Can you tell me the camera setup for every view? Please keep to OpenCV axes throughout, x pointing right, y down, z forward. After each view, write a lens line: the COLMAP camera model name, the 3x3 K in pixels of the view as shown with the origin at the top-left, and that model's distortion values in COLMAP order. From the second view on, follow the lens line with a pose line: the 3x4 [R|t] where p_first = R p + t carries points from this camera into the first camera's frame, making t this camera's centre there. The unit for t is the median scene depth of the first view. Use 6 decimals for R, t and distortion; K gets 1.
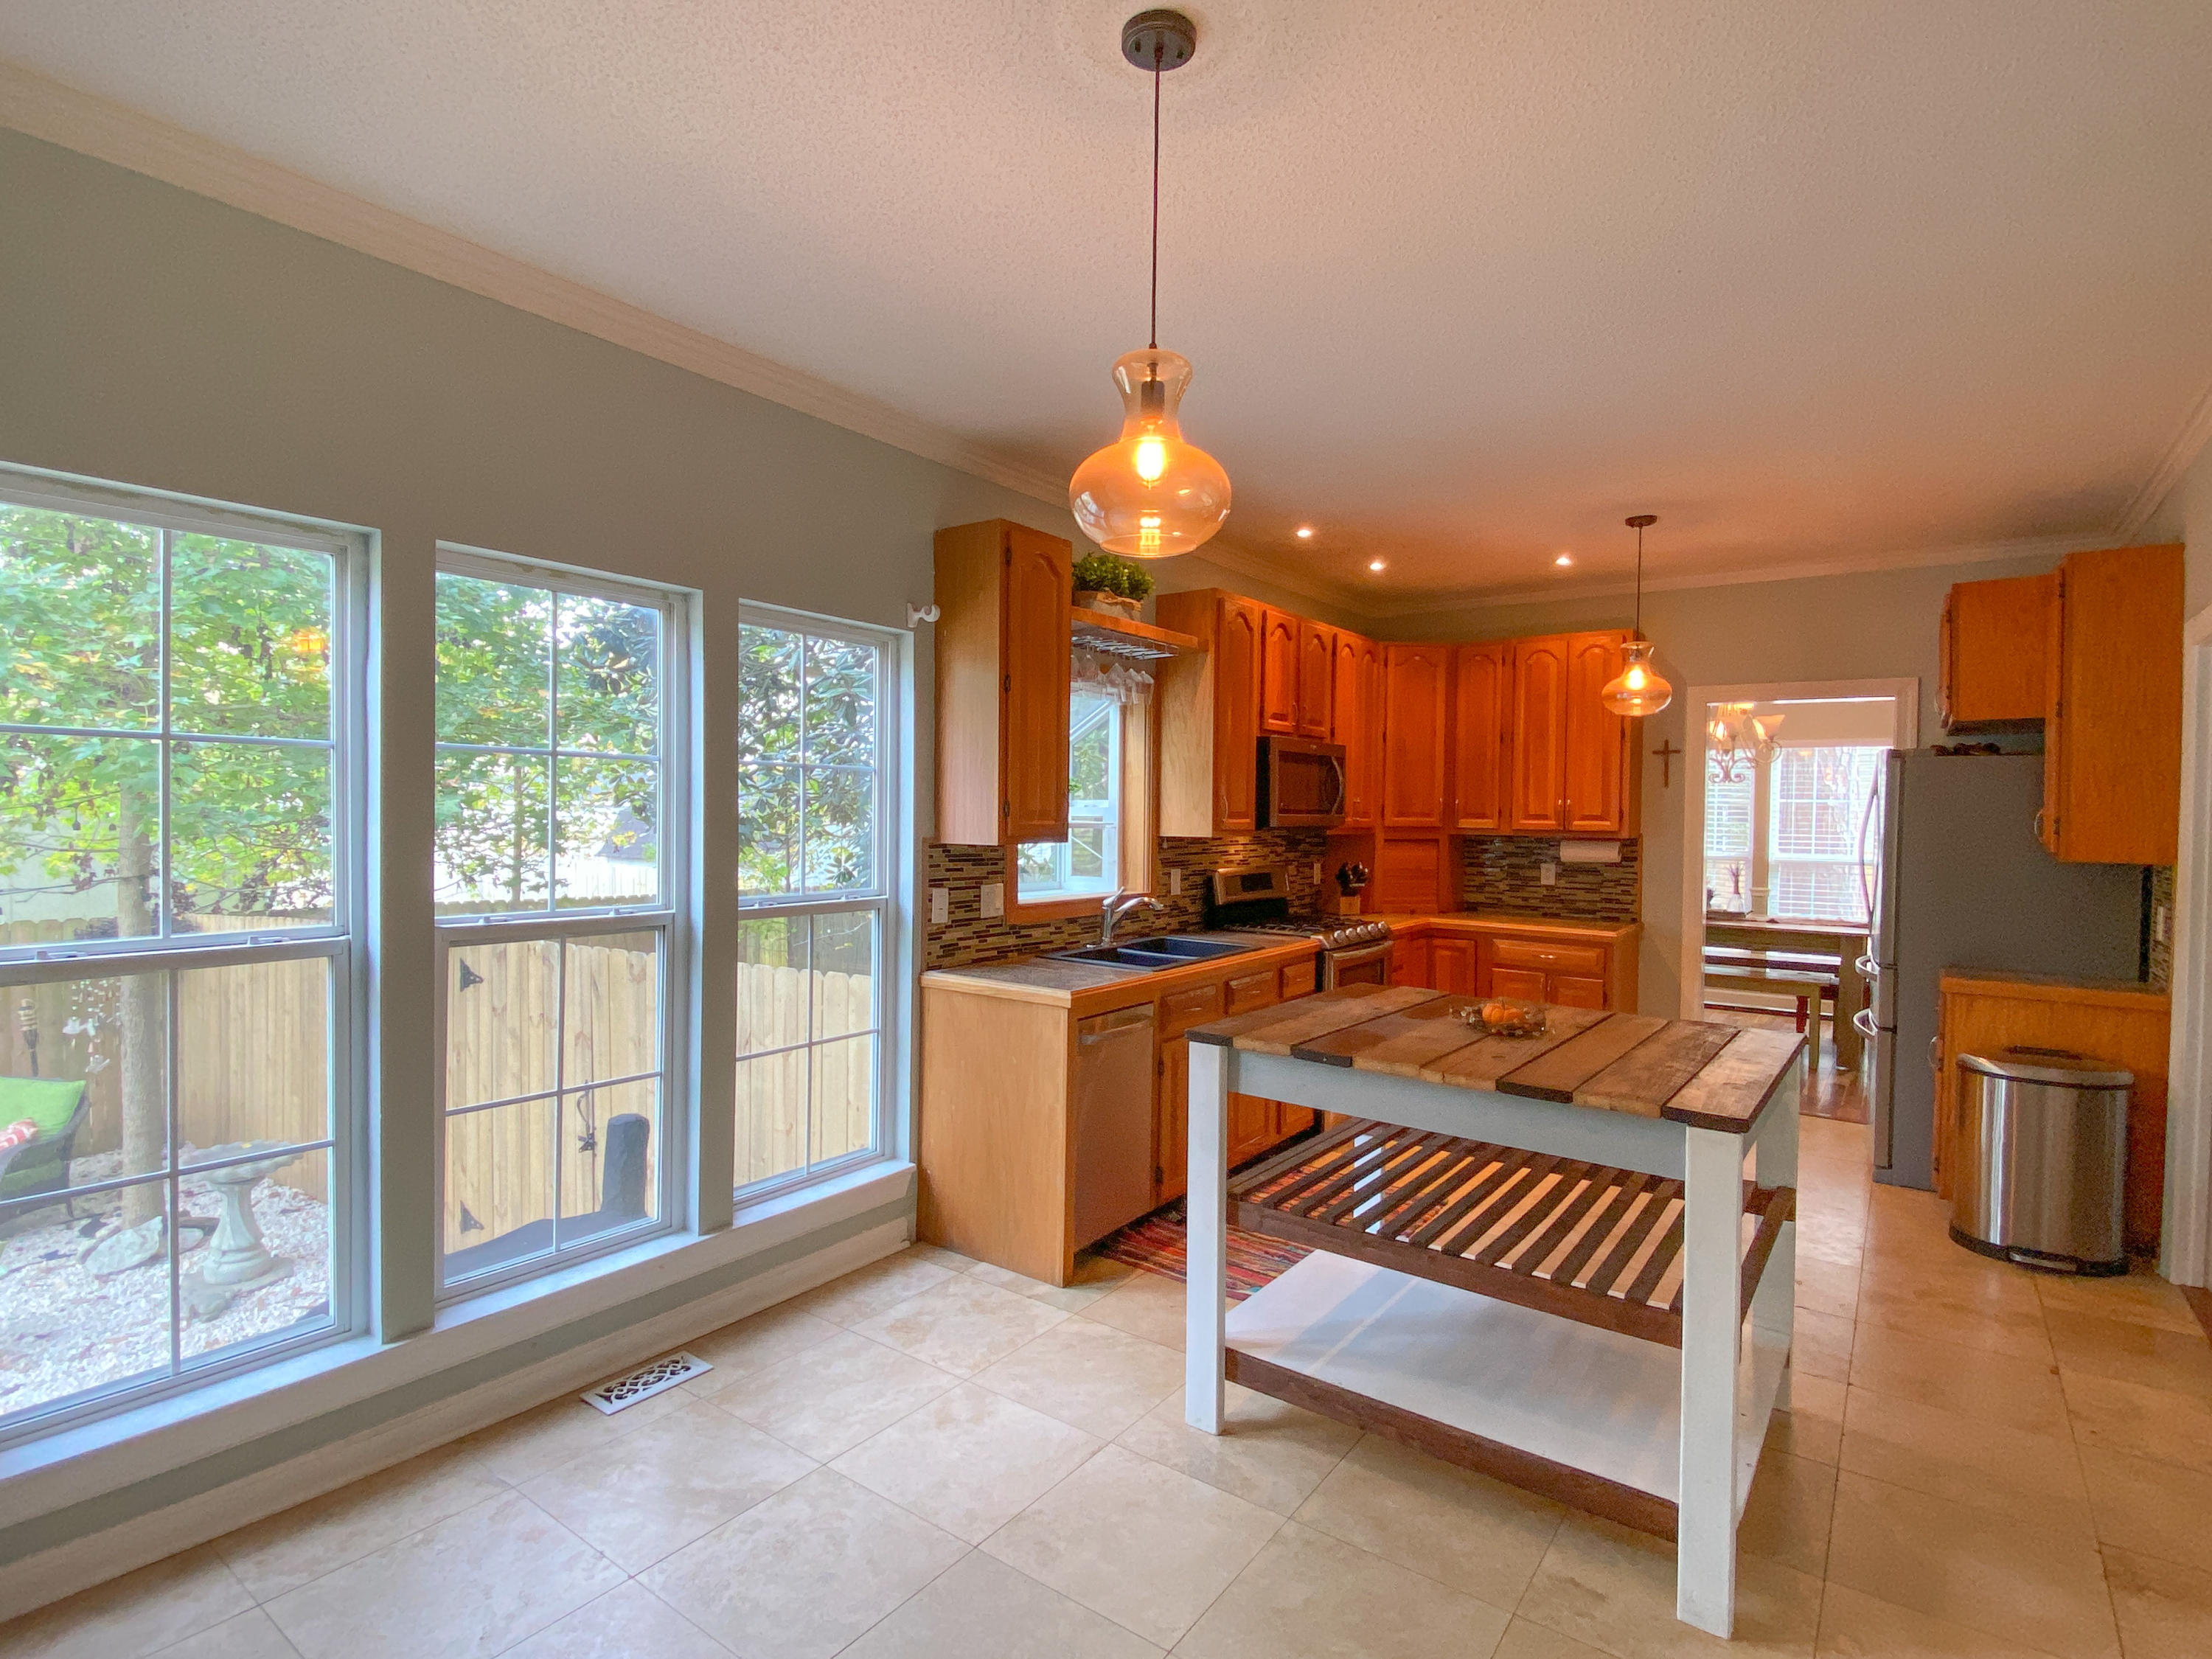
lens RADIAL K [[1117.5, 0, 1104.4], [0, 1117.5, 822.4], [0, 0, 1]] dist [0.035111, -0.028459]
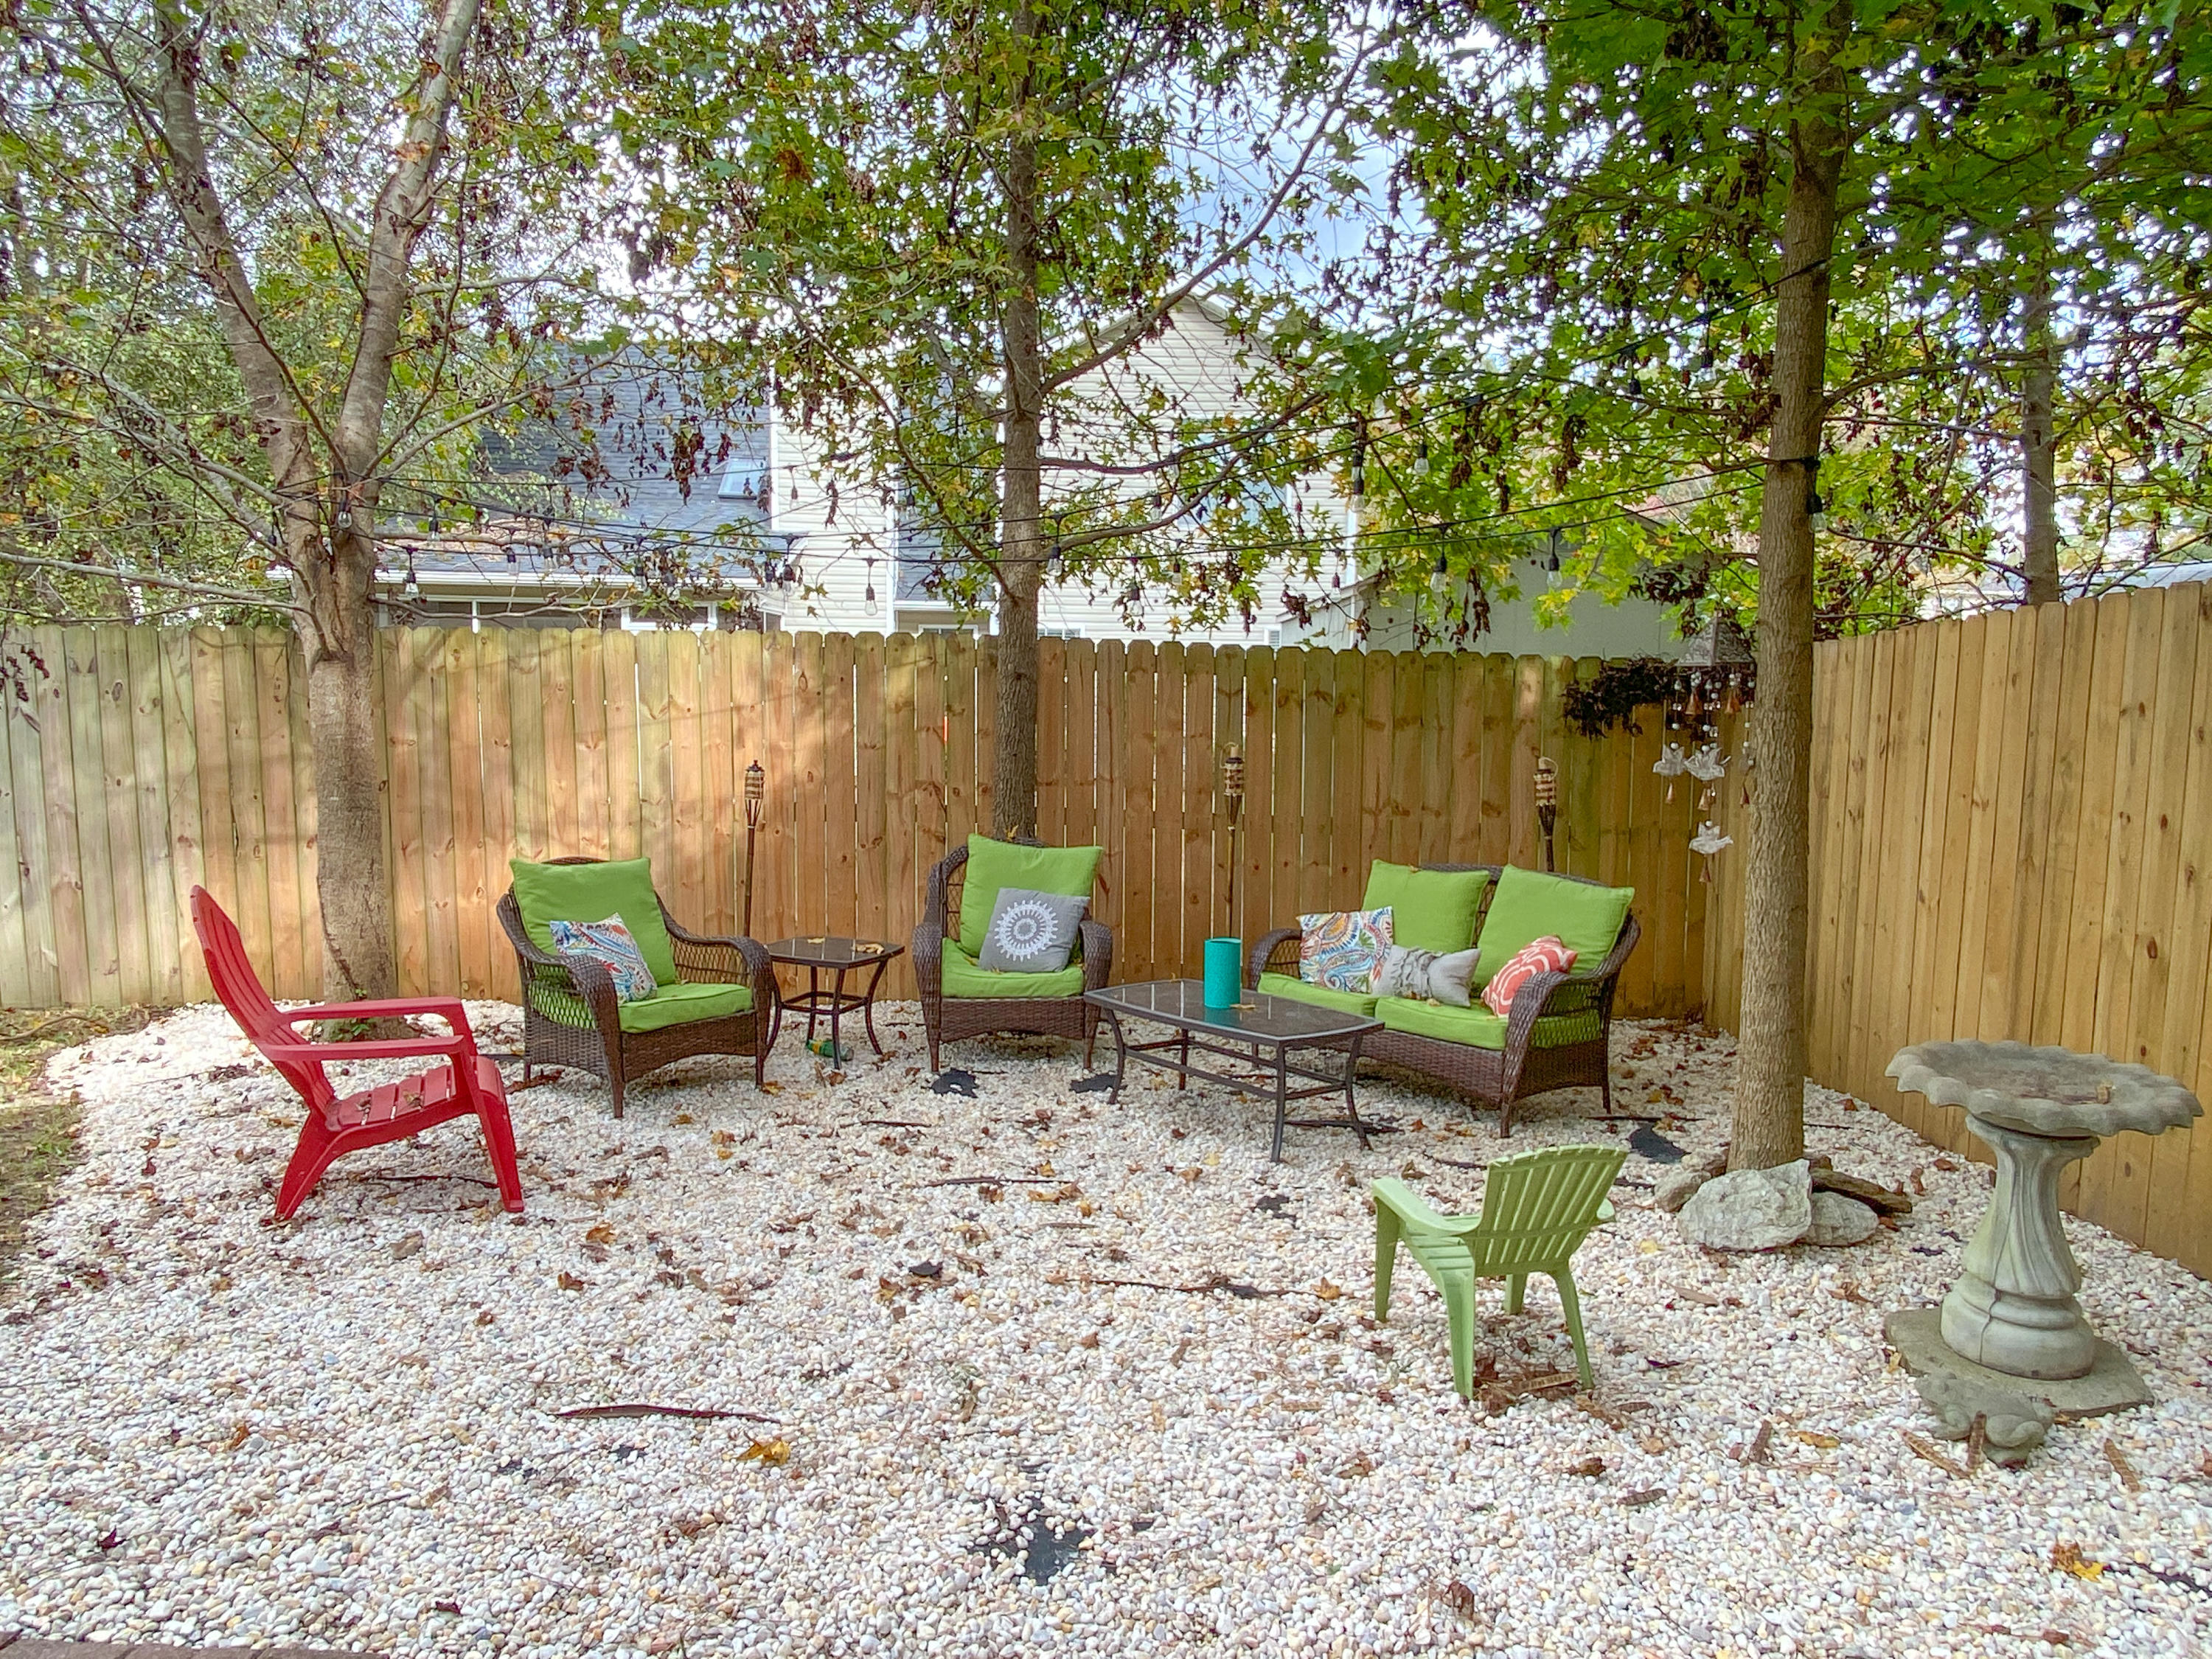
lens RADIAL K [[1447.8, 0, 1106.0], [0, 1447.8, 829.5], [0, 0, 1]] dist [0.024300, -0.003336]
pose [[0.566639, 0.084005, -0.819673, -0.513529], [-0.019725, 0.995887, 0.088428, 0.159506], [0.823730, -0.033938, 0.565965, 0.404446]]
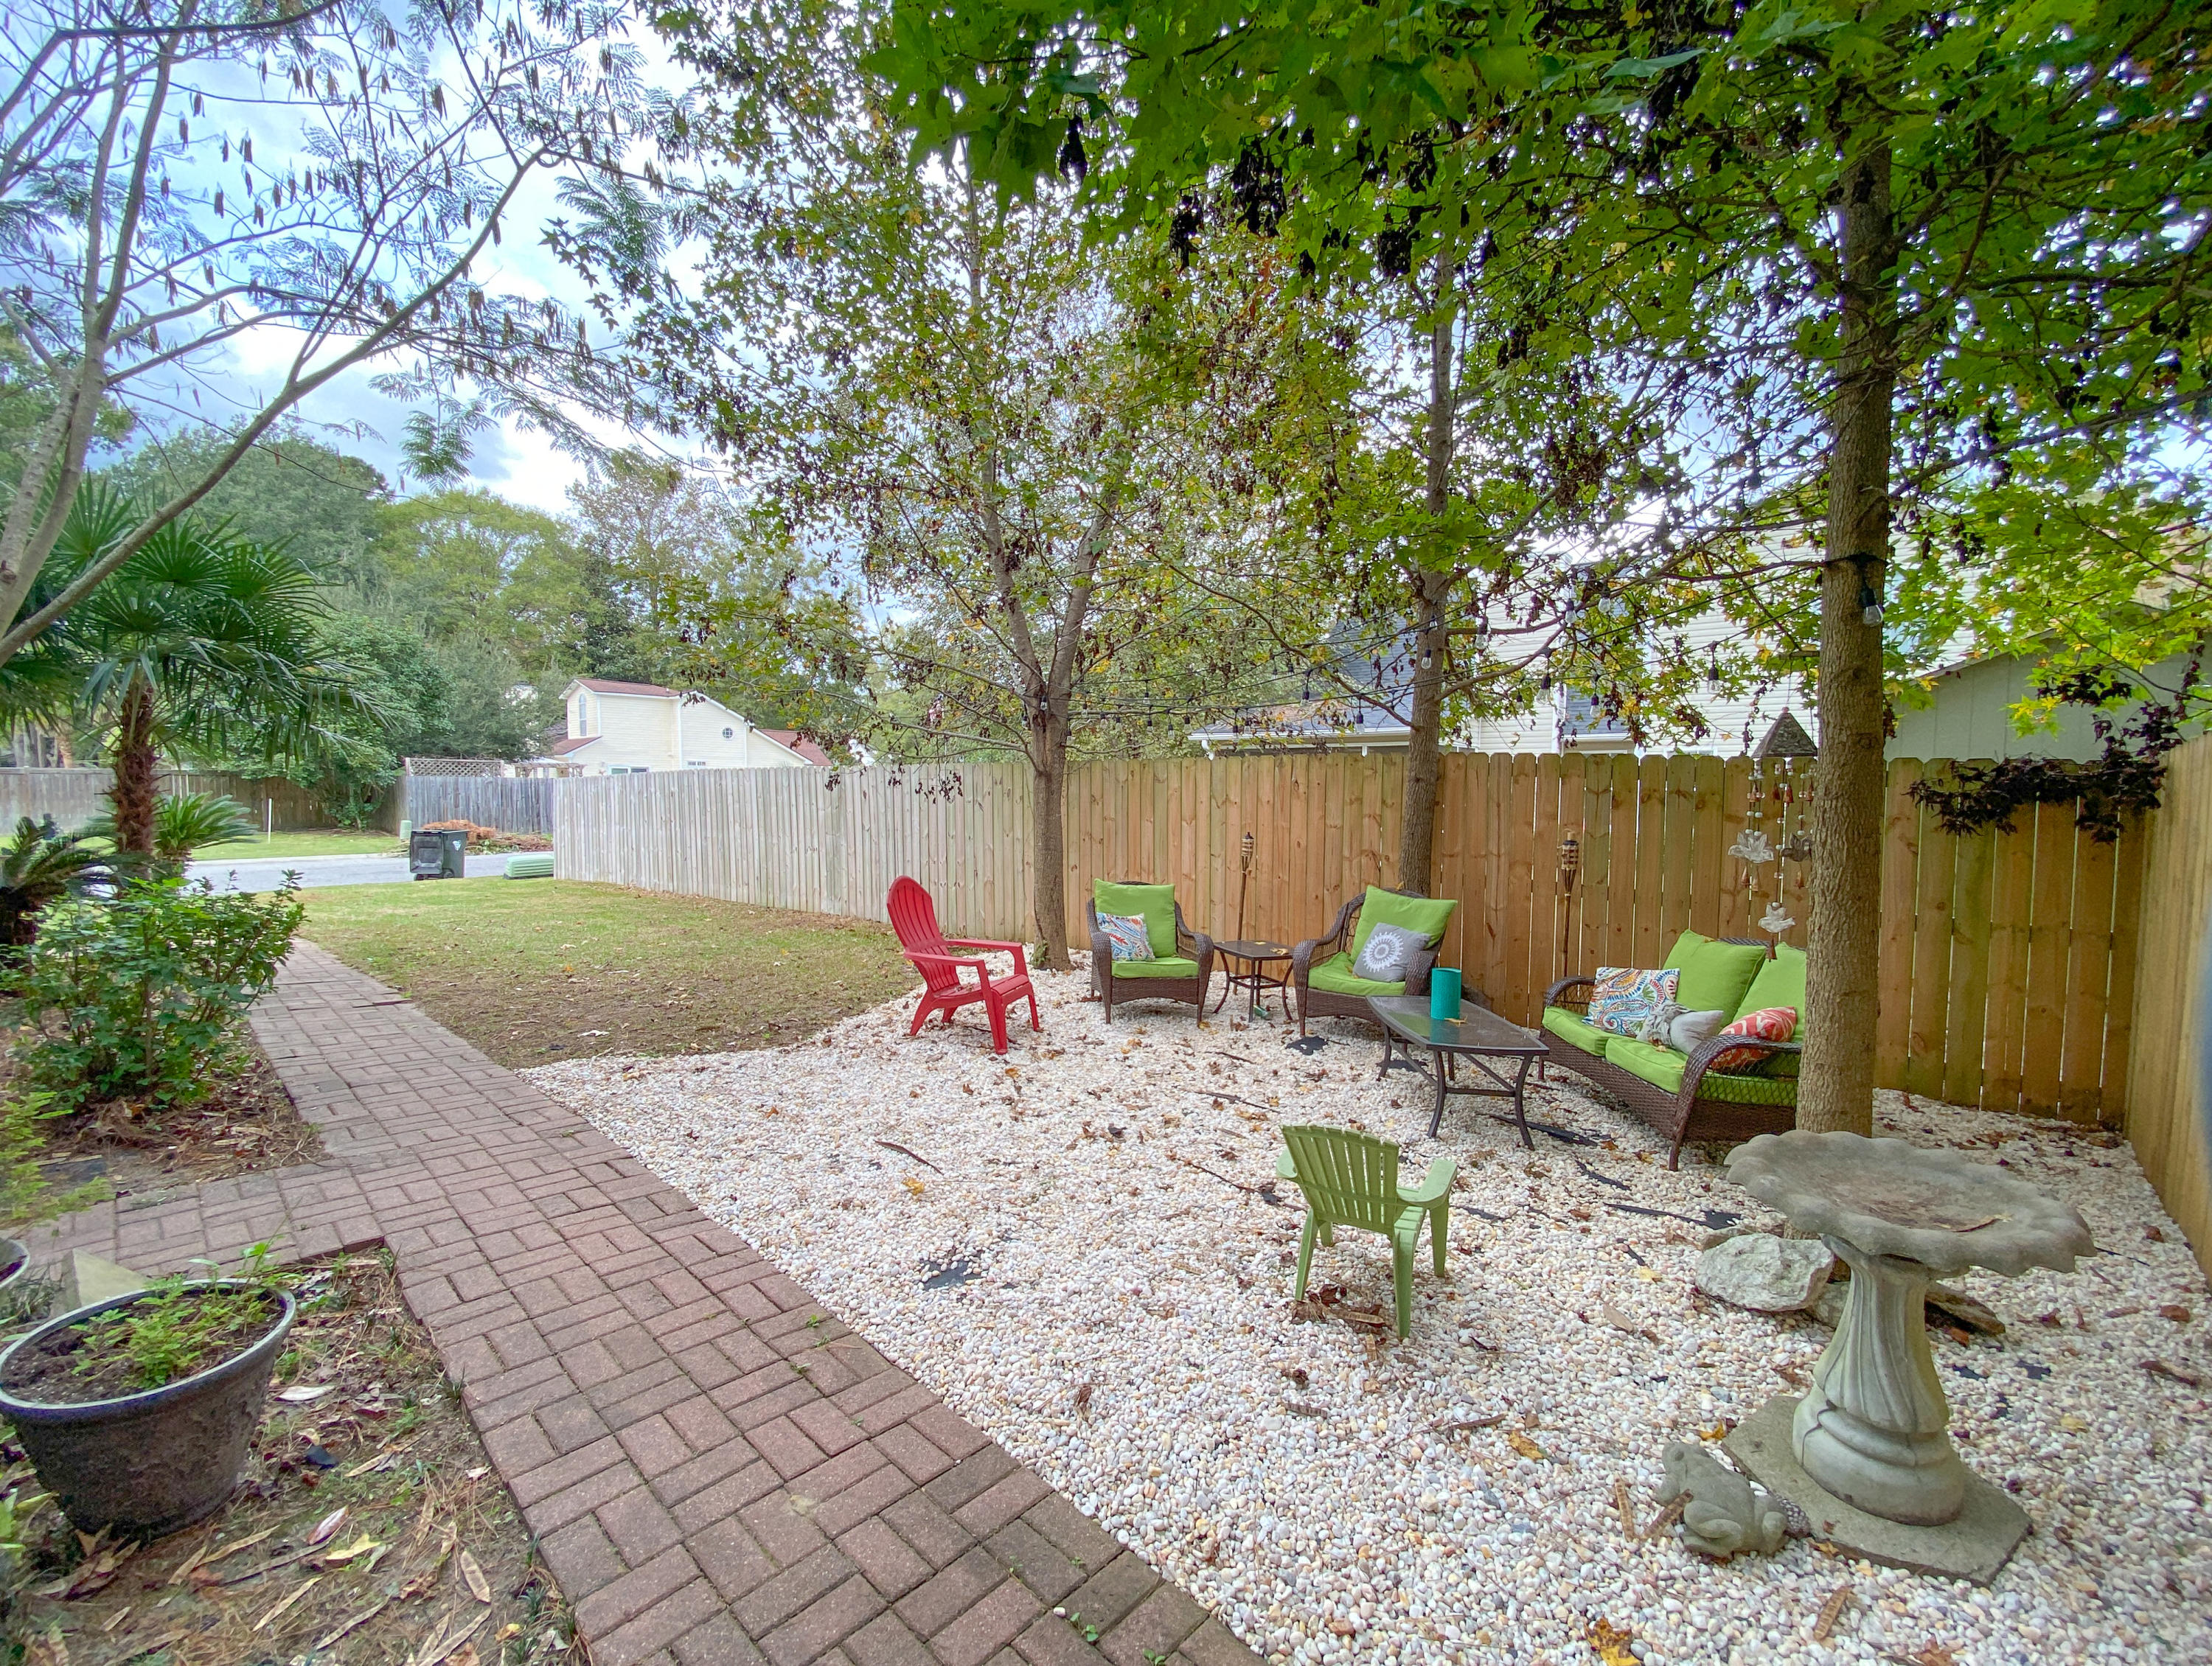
lens RADIAL K [[905.2, 0, 1106.4], [0, 905.2, 843.0], [0, 0, 1]] dist [0.037292, -0.026144]
pose [[-0.104471, 0.053629, -0.993081, -0.424056], [-0.029400, 0.997942, 0.056985, 0.164750], [0.994093, 0.035150, -0.102679, 0.740894]]
